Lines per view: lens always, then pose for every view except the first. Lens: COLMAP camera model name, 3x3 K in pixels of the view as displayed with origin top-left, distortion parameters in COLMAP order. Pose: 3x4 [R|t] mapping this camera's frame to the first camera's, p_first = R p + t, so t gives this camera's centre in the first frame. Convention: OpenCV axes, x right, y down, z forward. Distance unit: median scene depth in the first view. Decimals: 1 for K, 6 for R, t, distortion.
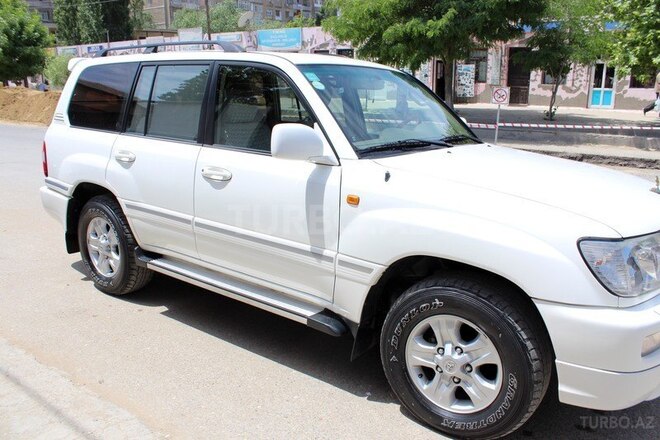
lens RADIAL K [[543.8, 0, 354.6], [0, 543.8, 221.4], [0, 0, 1]] dist [-0.130577, 0.065650]
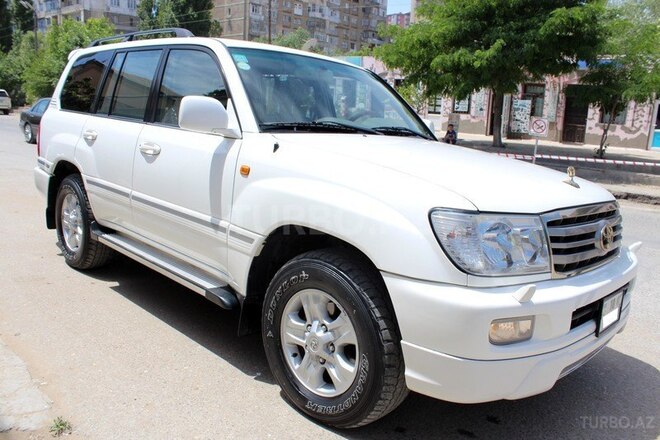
lens RADIAL K [[543.8, 0, 335.1], [0, 543.8, 215.4], [0, 0, 1]] dist [-0.130577, 0.065650]
pose [[0.988391, 0.073201, -0.133135, 0.264719], [-0.081652, 0.994904, -0.059154, 0.078263], [0.128126, 0.069338, 0.989331, 0.032638]]
